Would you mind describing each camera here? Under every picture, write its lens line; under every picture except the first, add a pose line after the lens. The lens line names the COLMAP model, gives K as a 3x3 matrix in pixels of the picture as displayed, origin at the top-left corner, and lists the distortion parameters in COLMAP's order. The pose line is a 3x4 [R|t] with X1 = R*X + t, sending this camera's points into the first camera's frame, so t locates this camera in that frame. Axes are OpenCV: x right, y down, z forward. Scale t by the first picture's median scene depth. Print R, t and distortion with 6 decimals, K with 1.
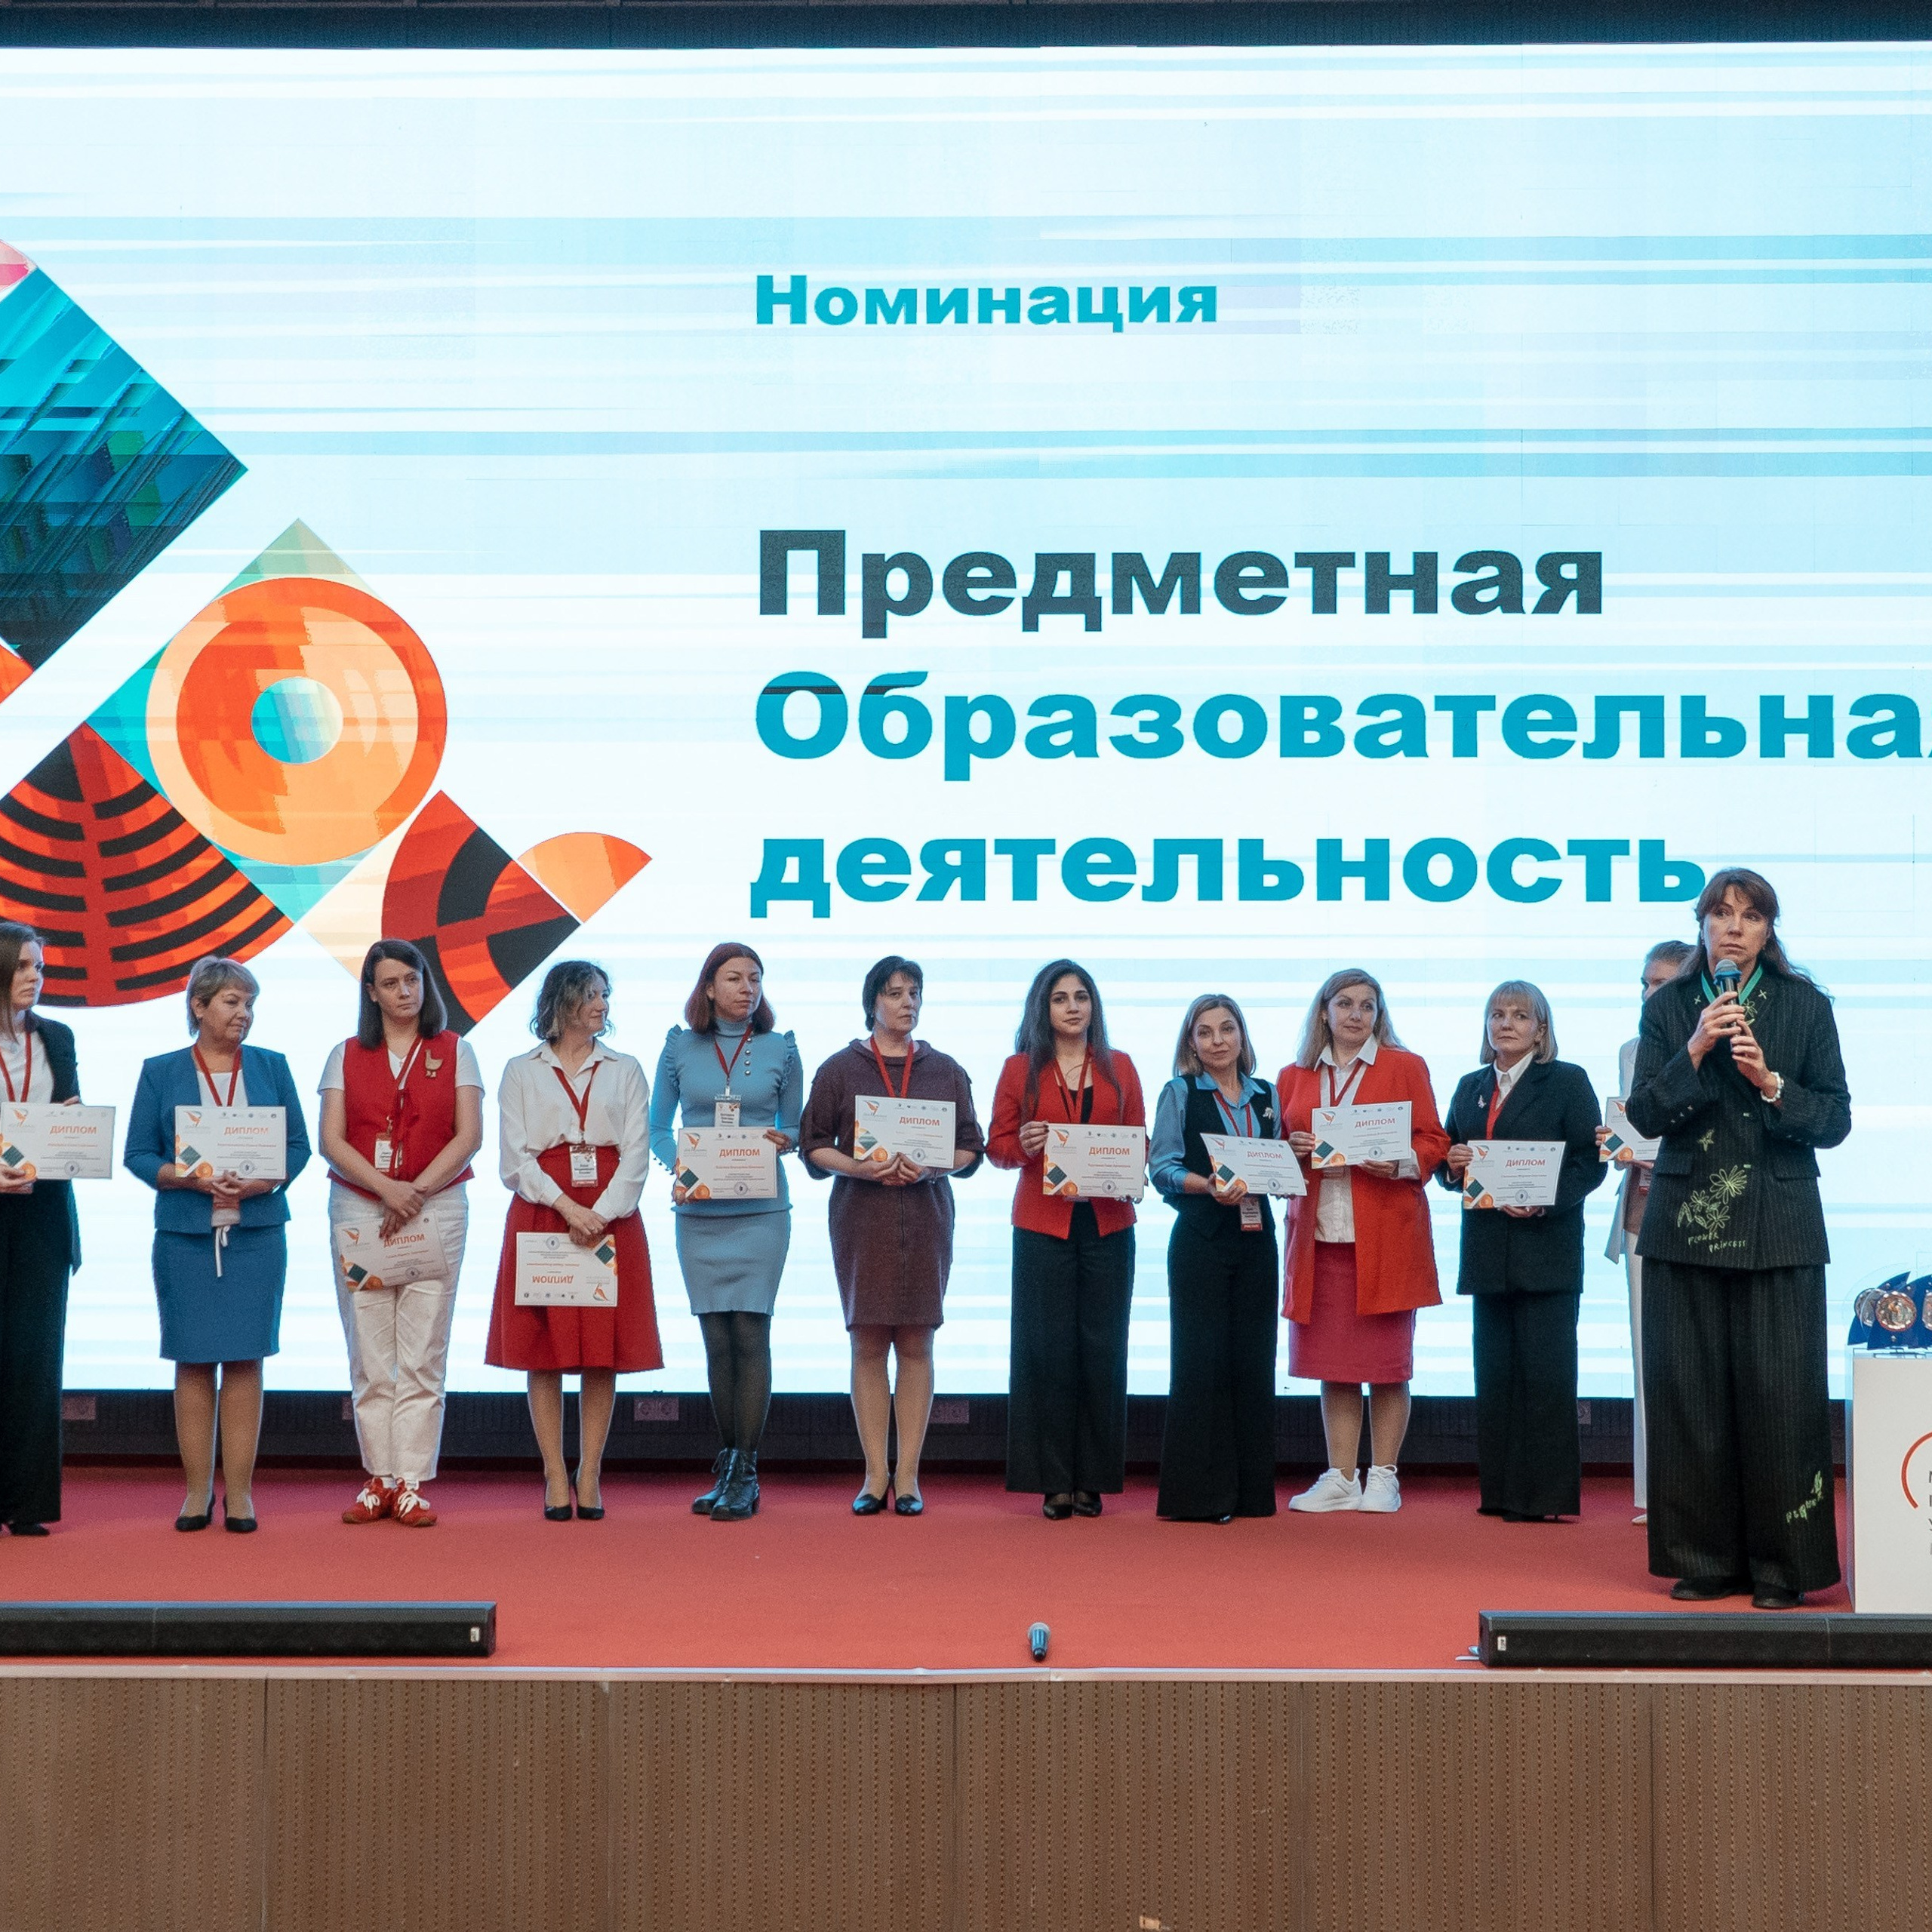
lens RADIAL K [[2839.3, 0, 973.3], [0, 2839.3, 1112.2], [0, 0, 1]] dist [0.018538, 0.059205]
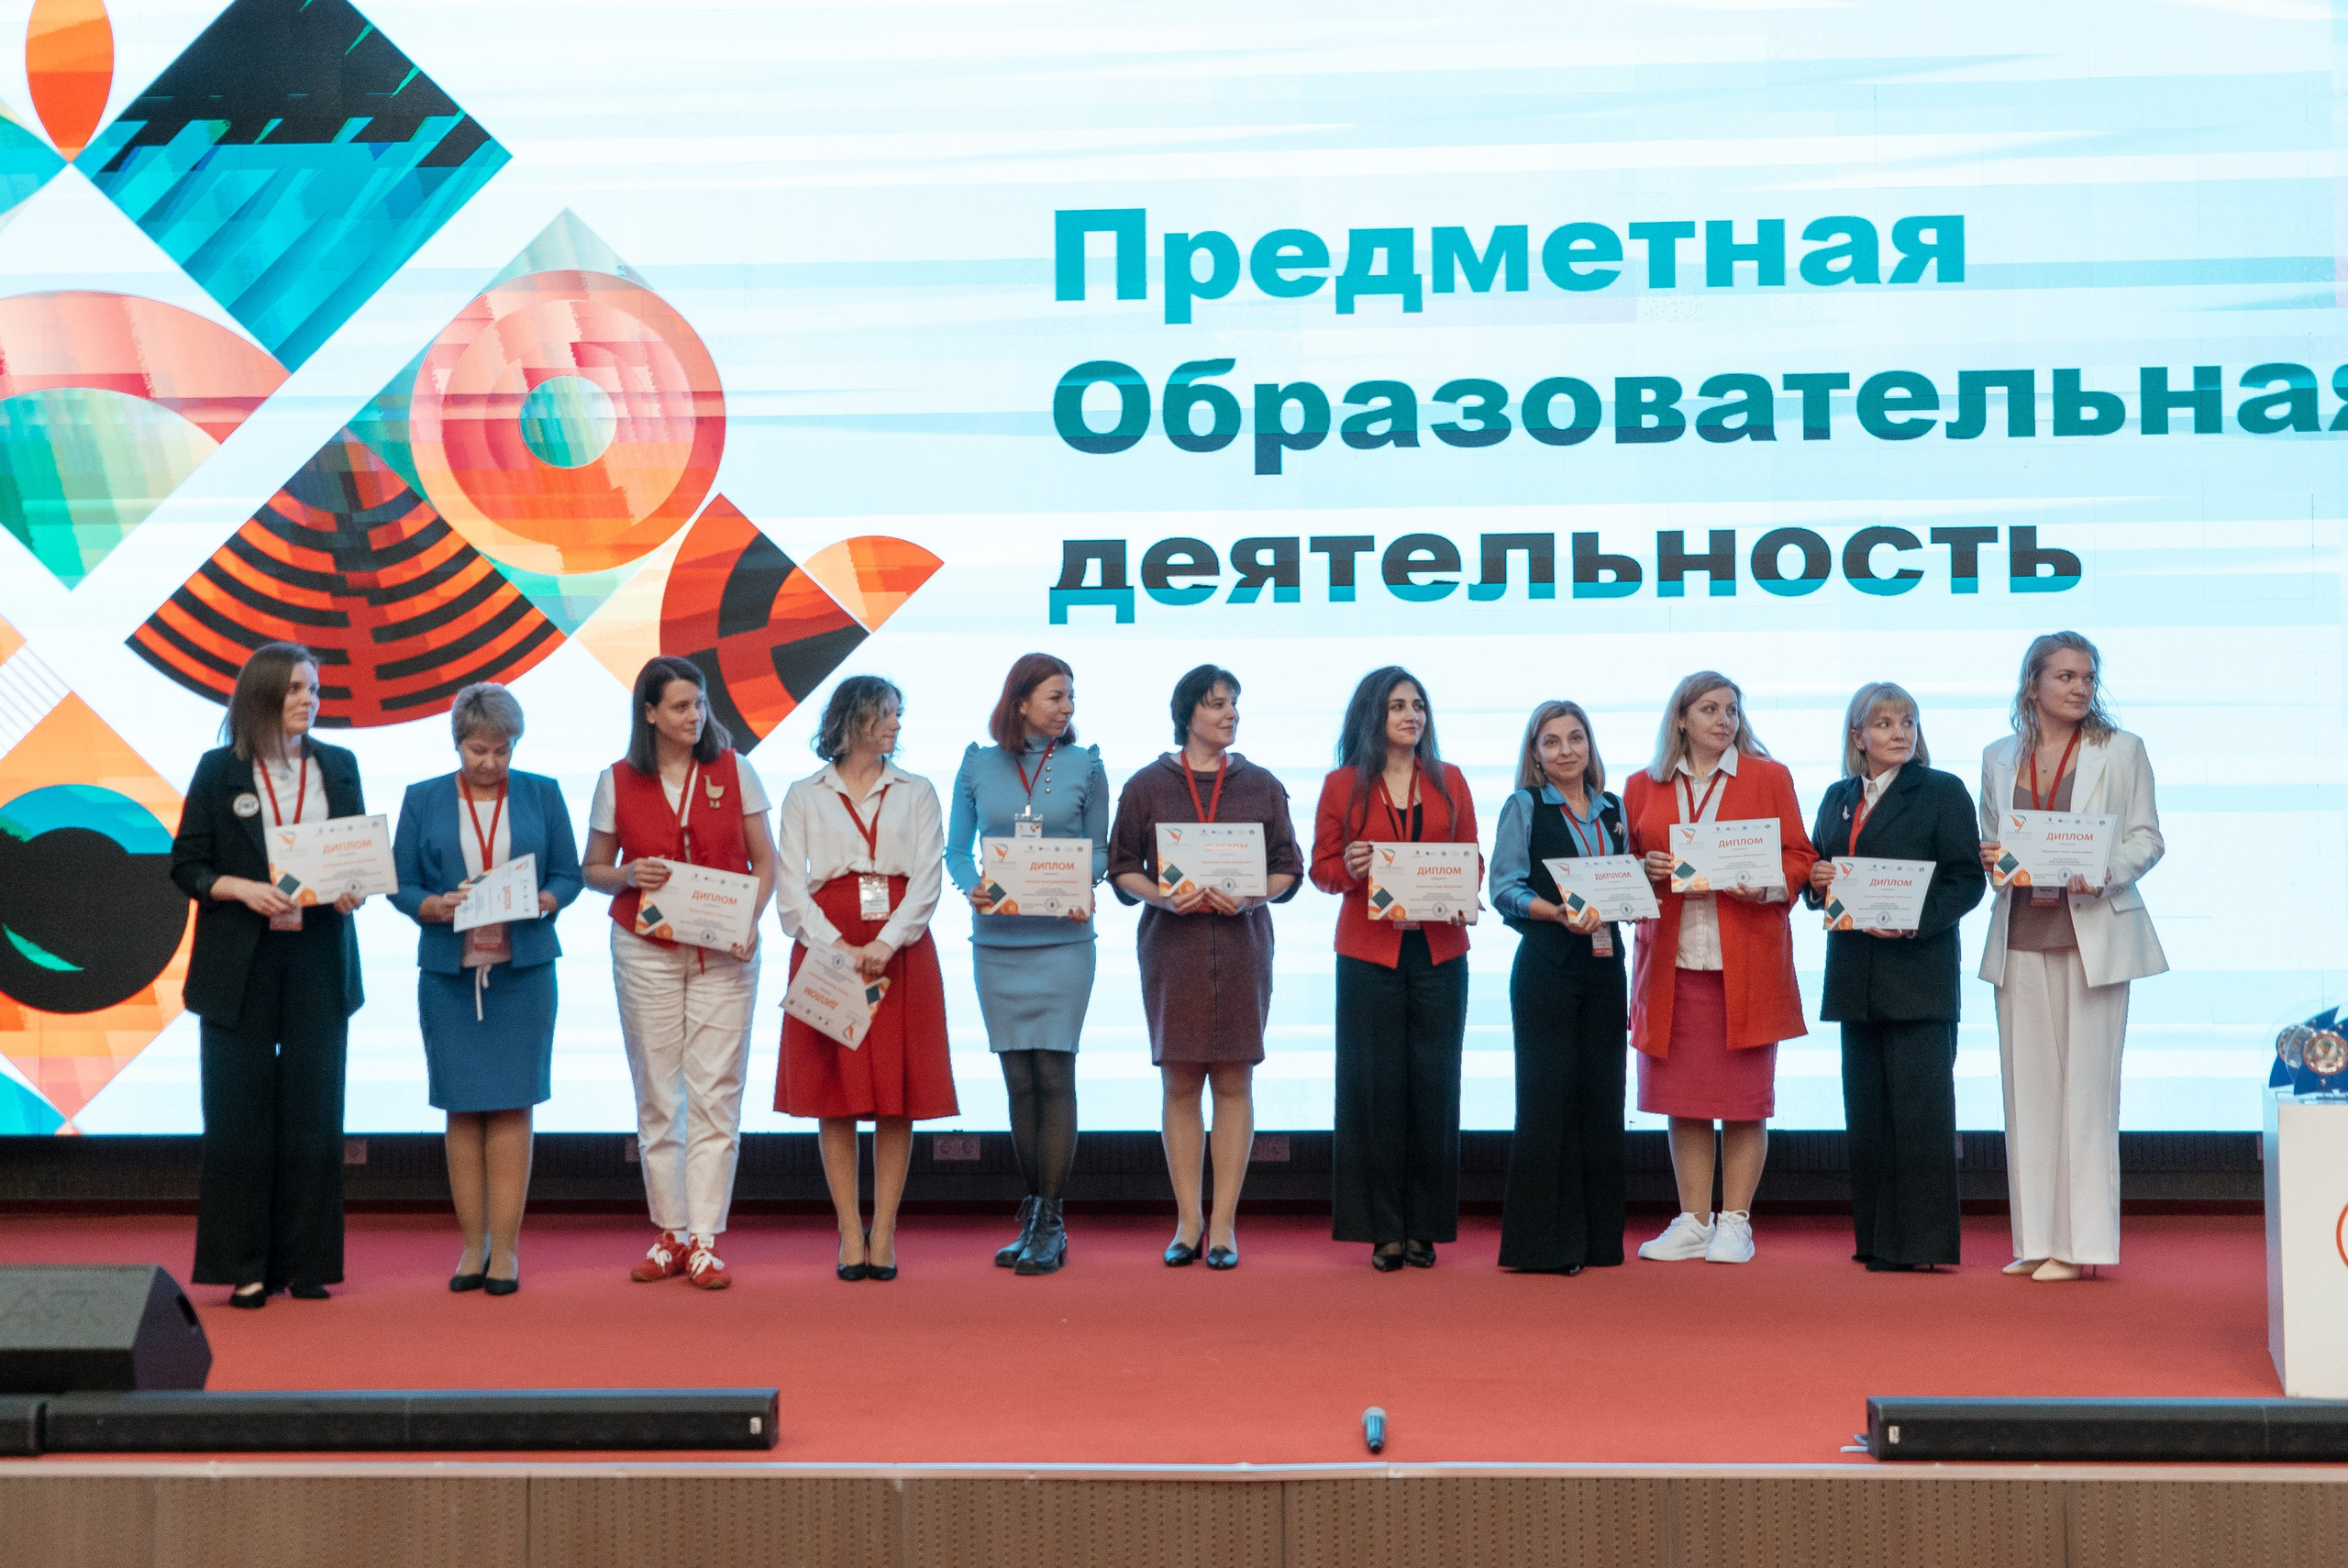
lens RADIAL K [[2864.0, 0, 1174.0], [0, 2864.0, 784.0], [0, 0, 1]] dist [0.037291, 0.036980]
pose [[0.999232, -0.012297, -0.037197, -0.002961], [0.012151, 0.999918, -0.004153, -0.011402], [0.037245, 0.003698, 0.999299, 0.056916]]
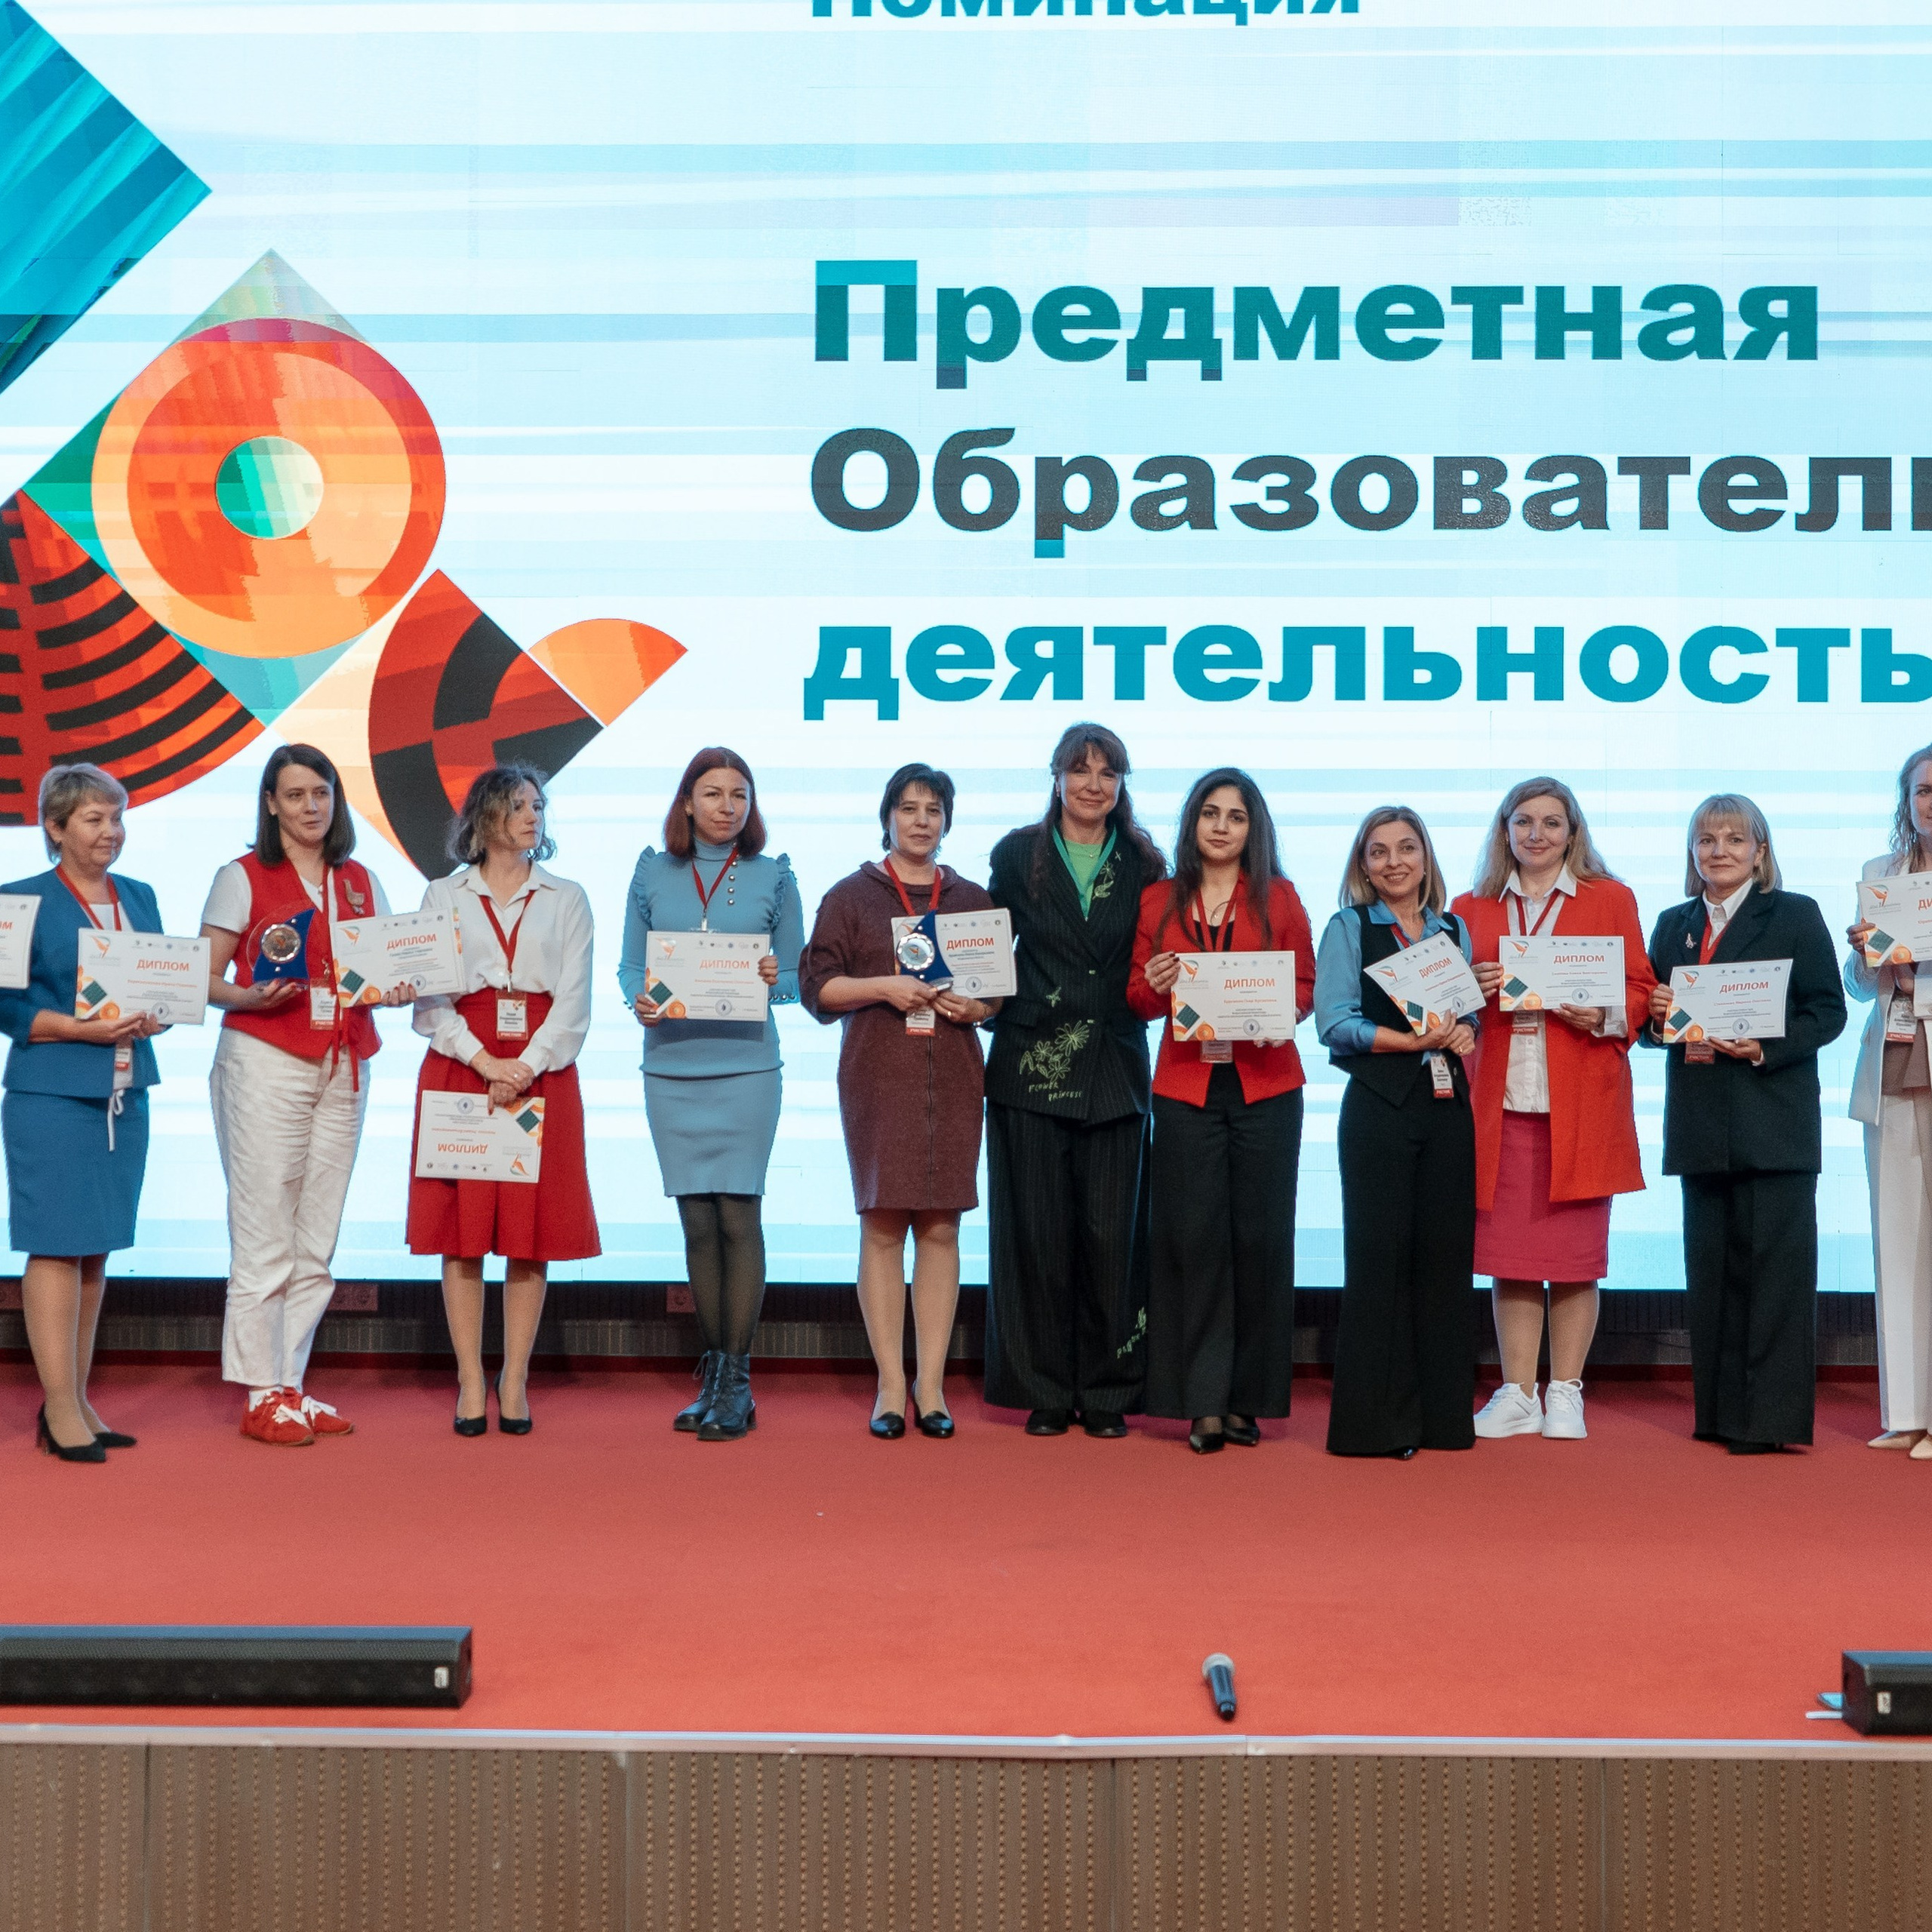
lens RADIAL K [[2561.8, 0, 966.0], [0, 2561.8, 966.0], [0, 0, 1]] dist [-0.008519, 0.013798]
pose [[0.999990, 0.001700, -0.004114, -0.027302], [-0.001673, 0.999976, 0.006659, -0.000620], [0.004125, -0.006653, 0.999969, 0.241049]]
